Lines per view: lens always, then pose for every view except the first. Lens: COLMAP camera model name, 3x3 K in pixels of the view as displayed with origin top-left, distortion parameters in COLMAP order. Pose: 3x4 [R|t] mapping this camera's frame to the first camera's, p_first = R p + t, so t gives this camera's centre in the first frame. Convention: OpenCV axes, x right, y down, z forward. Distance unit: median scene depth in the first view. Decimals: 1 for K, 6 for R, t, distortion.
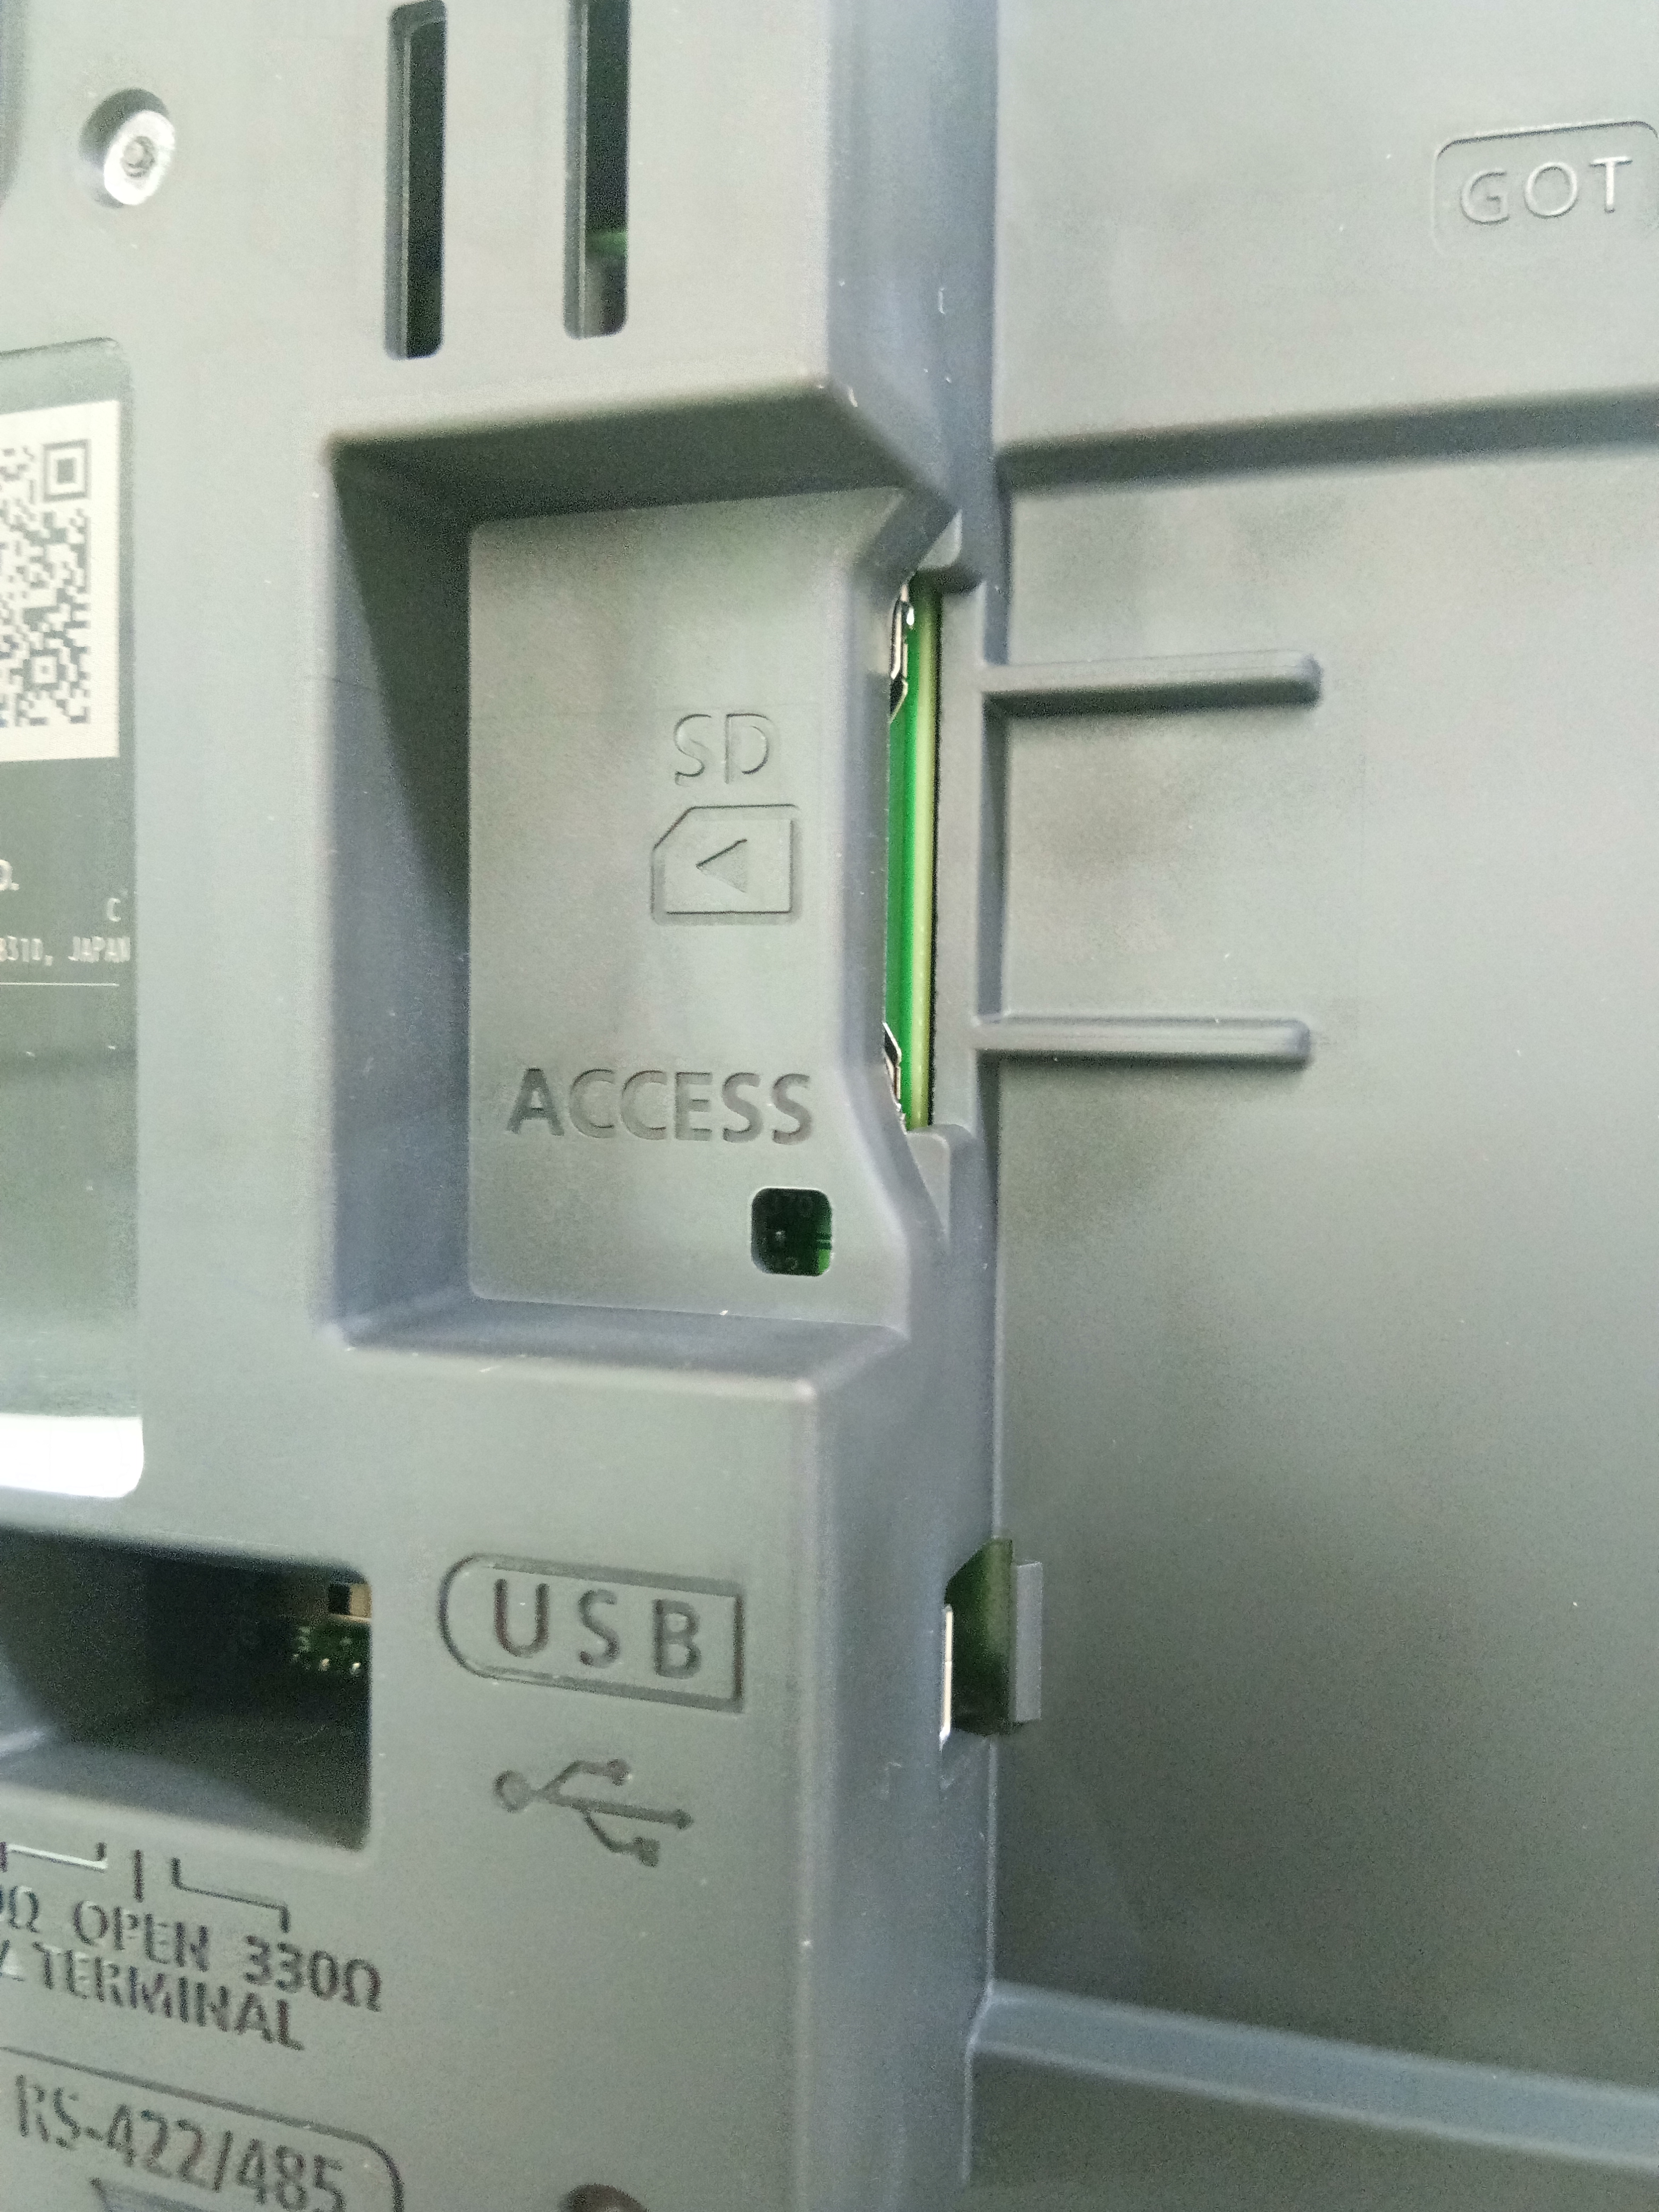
lens RADIAL K [[1822.5, 0, 832.6], [0, 1822.5, 1105.6], [0, 0, 1]] dist [0.028686, -0.095162]
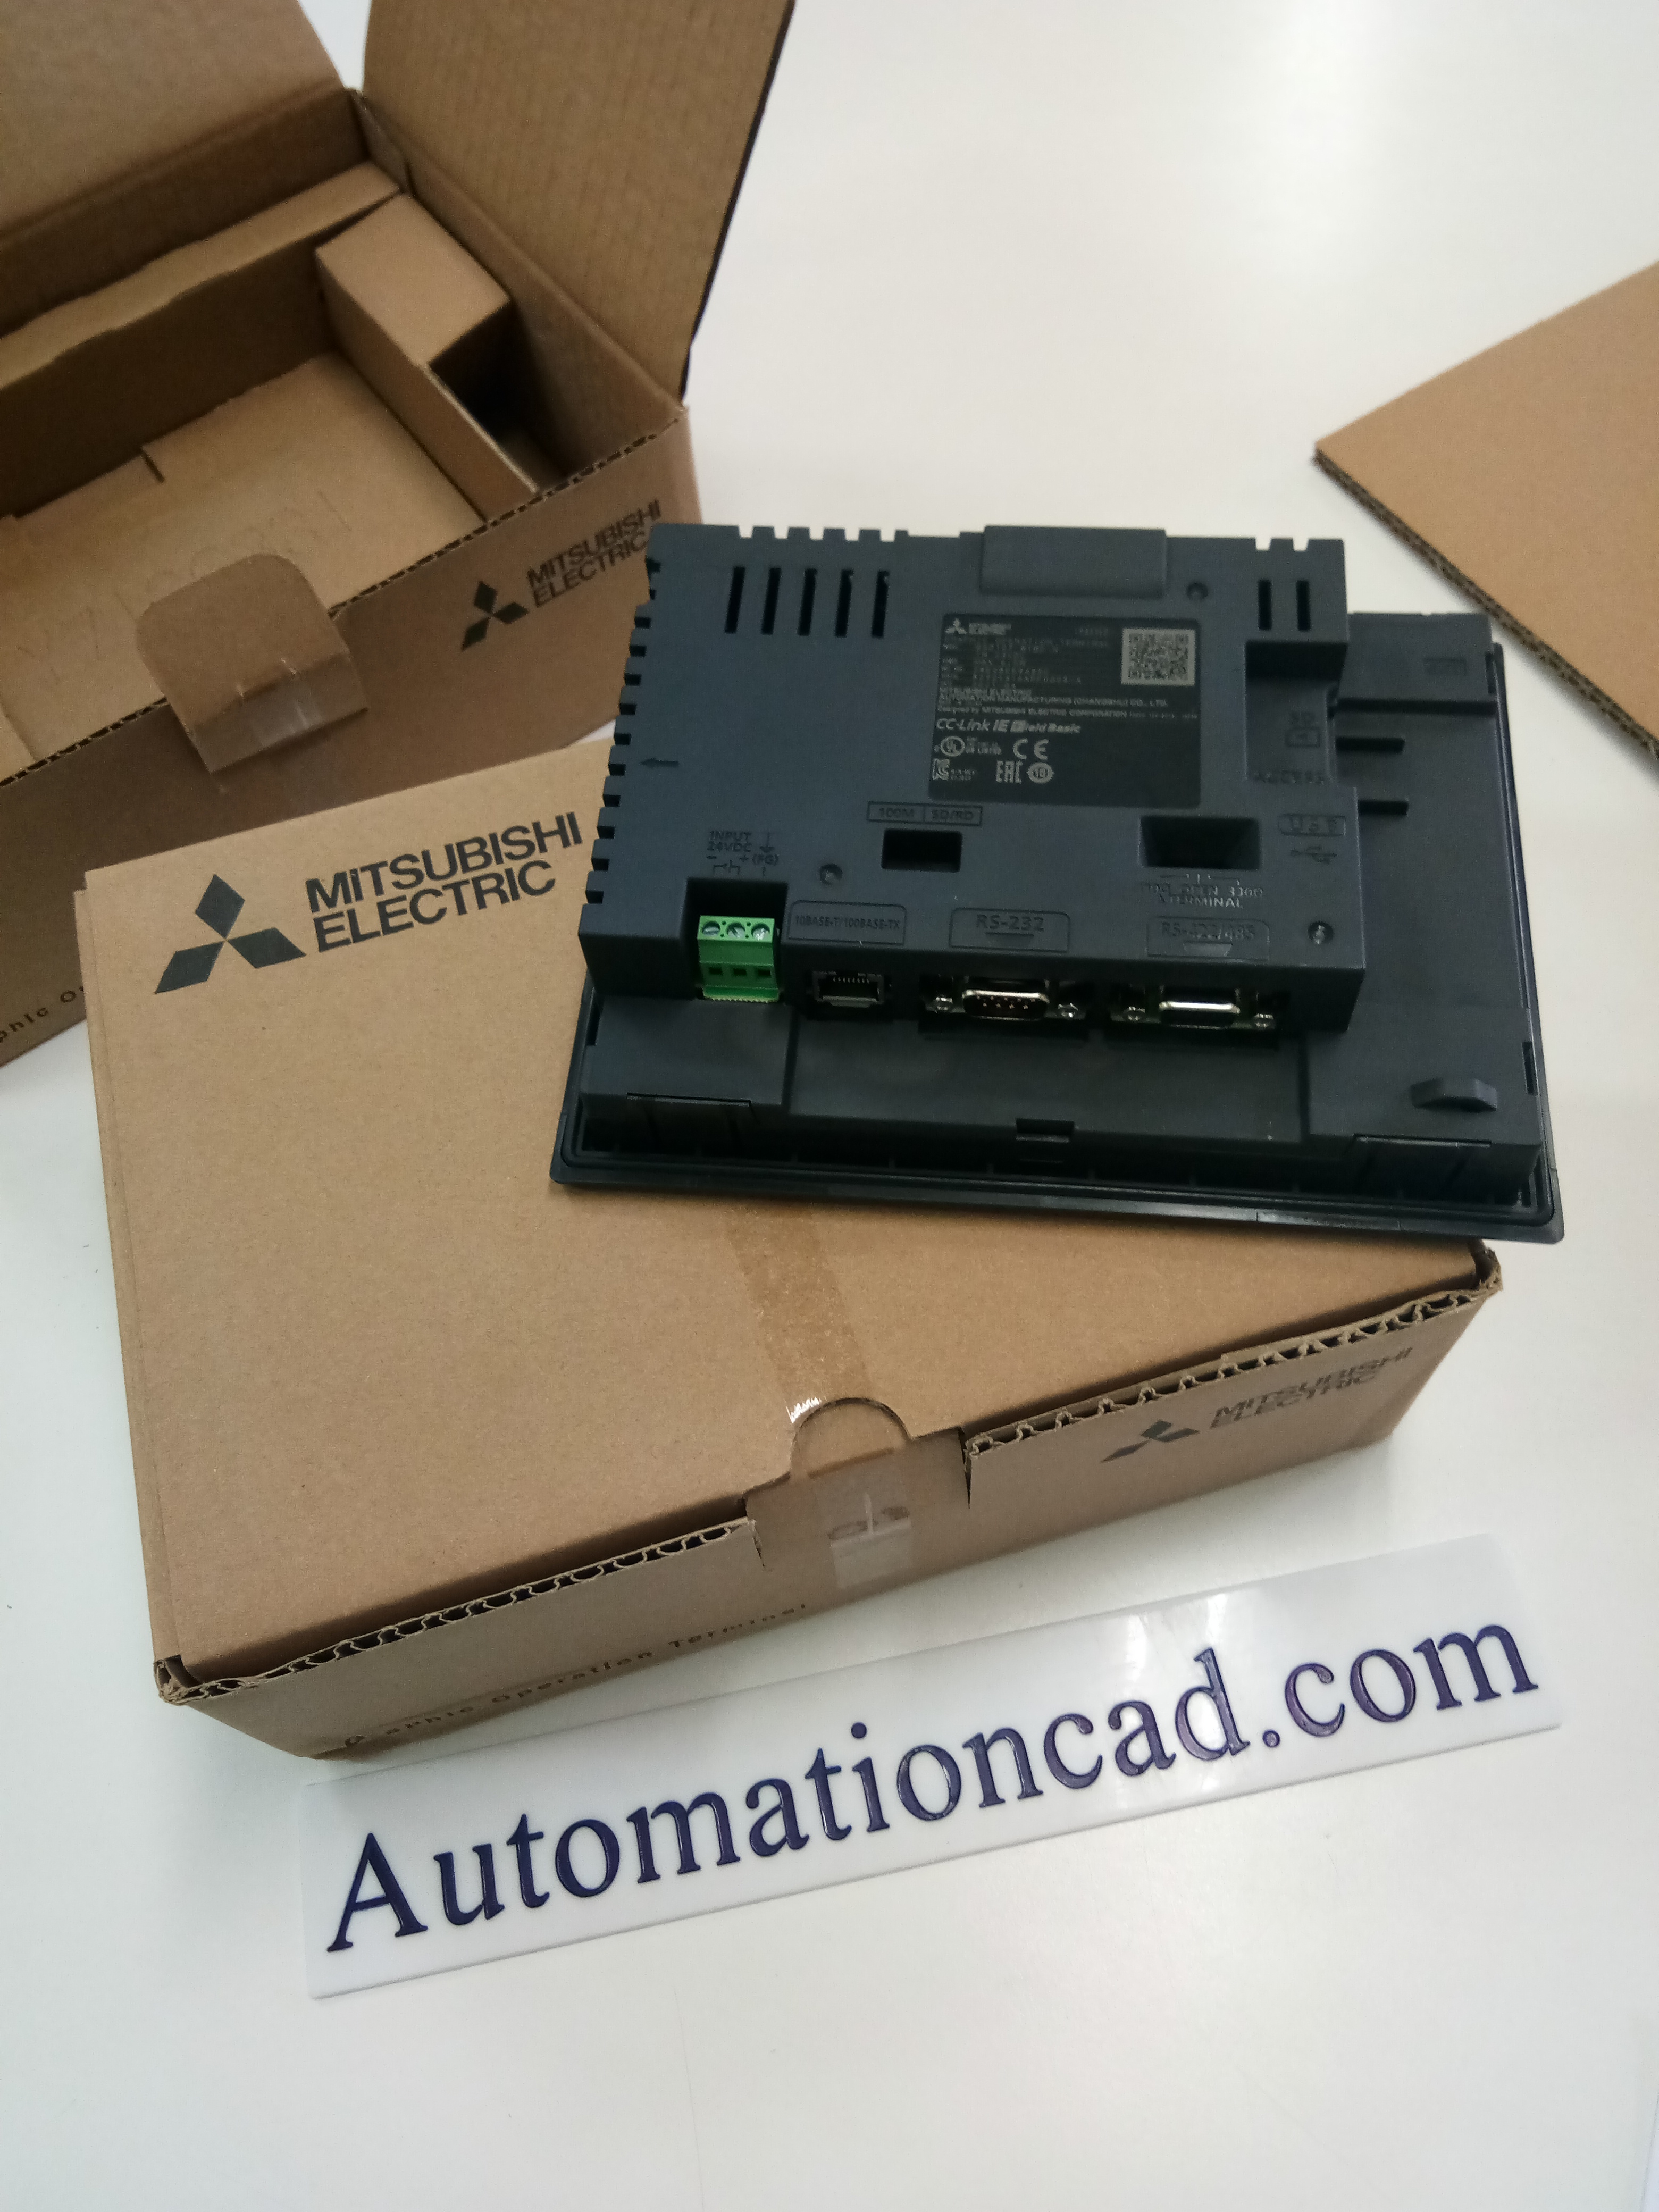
lens RADIAL K [[1822.5, 0, 822.2], [0, 1822.5, 1109.0], [0, 0, 1]] dist [0.028686, -0.095162]
pose [[0.964685, 0.187210, 0.185300, -2.029719], [-0.069470, 0.859389, -0.506581, 3.290962], [-0.254082, 0.475818, 0.842045, -2.288697]]
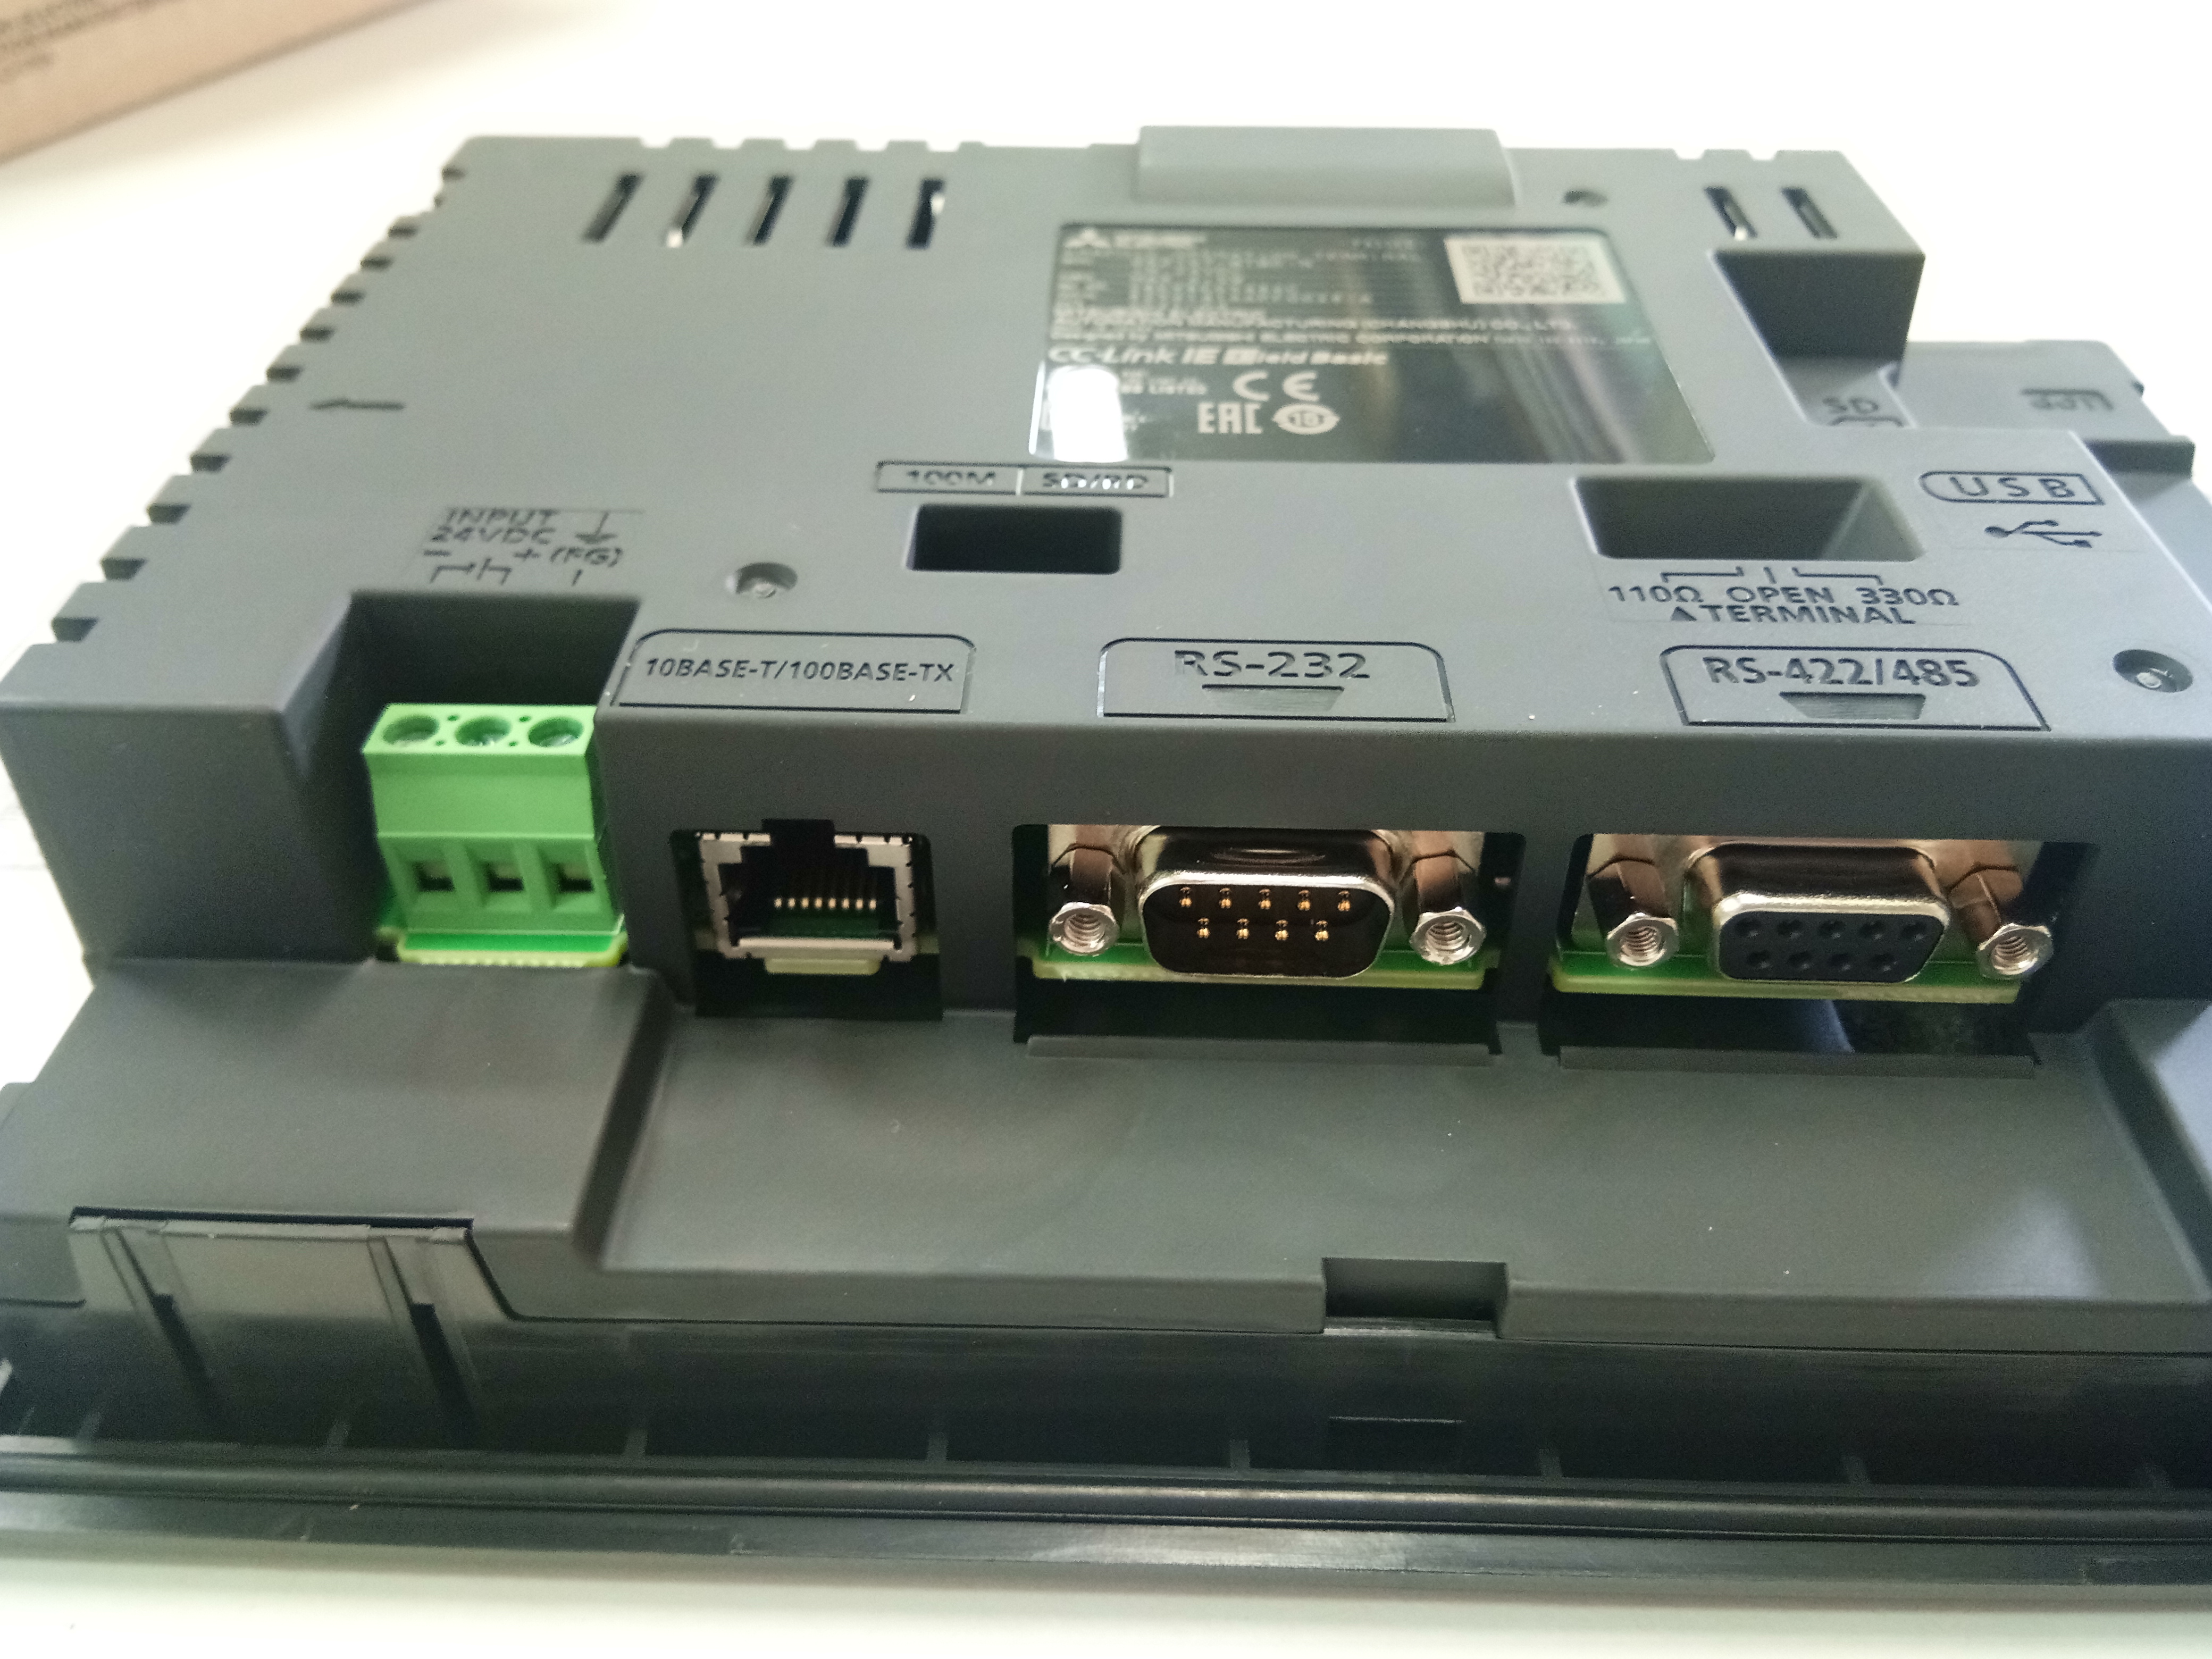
lens RADIAL K [[1822.5, 0, 1109.0], [0, 1822.5, 827.3], [0, 0, 1]] dist [0.028686, -0.095162]
pose [[0.950784, 0.250544, 0.182309, -1.210764], [0.001201, 0.585389, -0.810751, 1.918647], [-0.309851, 0.771069, 0.556278, 0.463389]]
